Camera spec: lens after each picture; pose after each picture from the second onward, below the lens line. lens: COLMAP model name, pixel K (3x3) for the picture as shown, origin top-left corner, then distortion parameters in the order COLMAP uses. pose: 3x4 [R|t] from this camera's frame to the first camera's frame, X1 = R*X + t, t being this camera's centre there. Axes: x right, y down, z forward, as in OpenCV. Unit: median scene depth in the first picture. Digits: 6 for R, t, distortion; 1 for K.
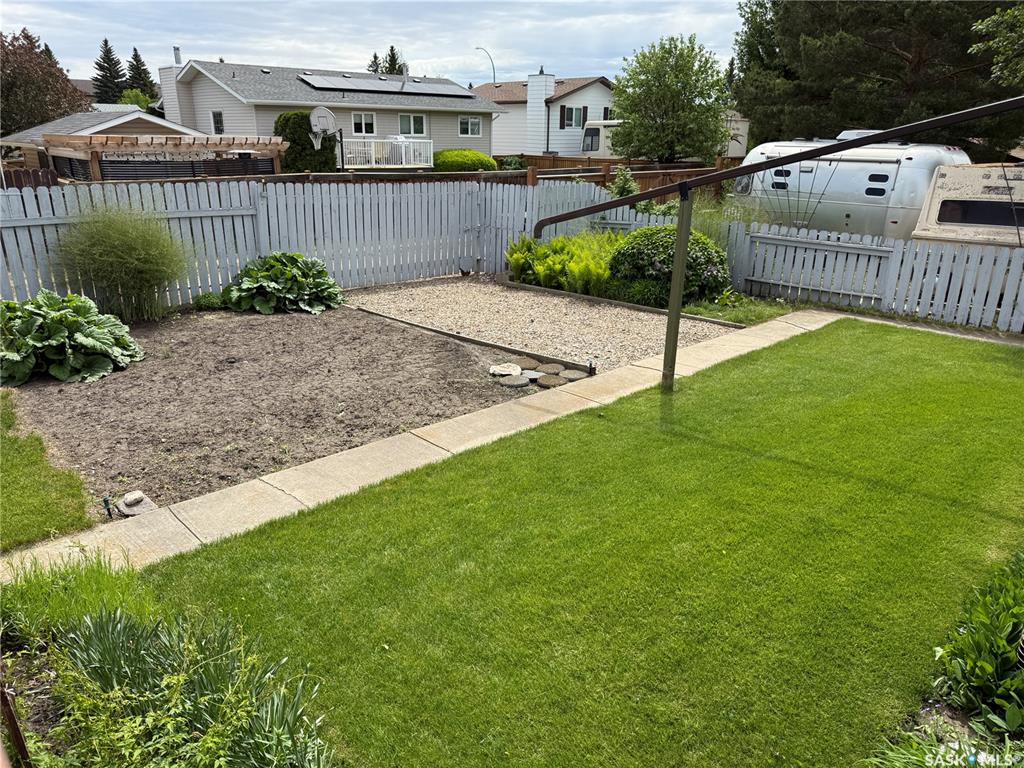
lens RADIAL K [[737.4, 0, 512.0], [0, 737.4, 384.0], [0, 0, 1]] dist [0.006702, -0.003765]
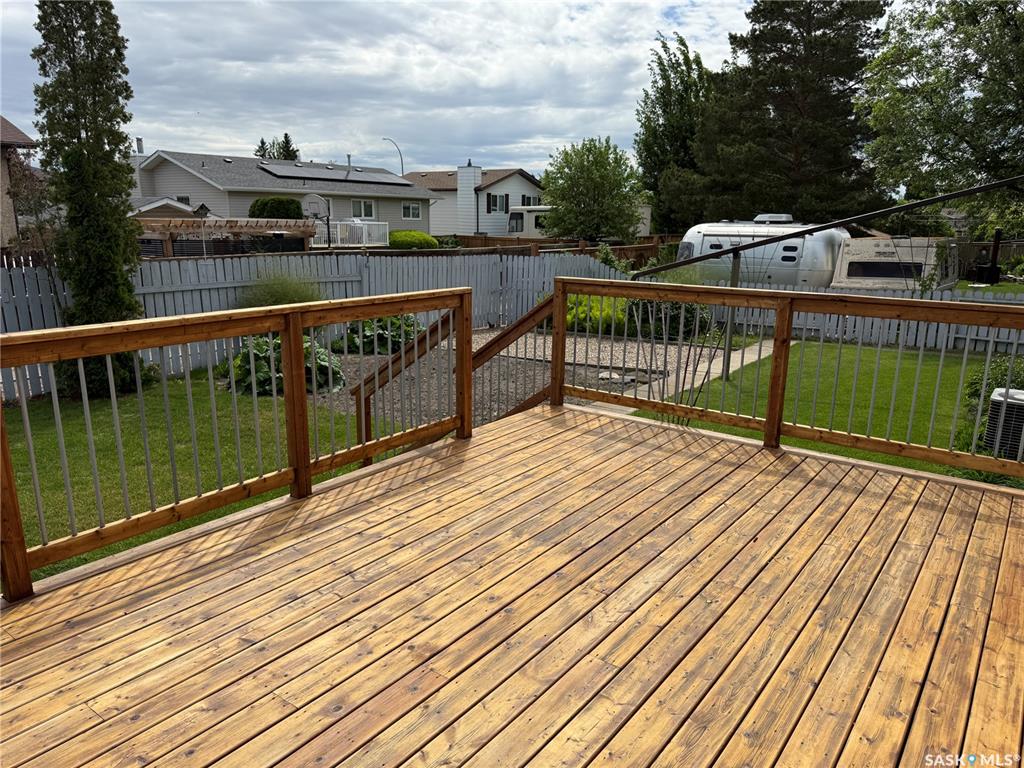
lens RADIAL K [[706.6, 0, 512.0], [0, 706.6, 384.0], [0, 0, 1]] dist [0.114263, -0.198585]
pose [[0.988555, -0.035465, 0.146633, -0.079602], [0.049283, 0.994566, -0.091699, 0.023897], [-0.142584, 0.097876, 0.984931, -0.074654]]
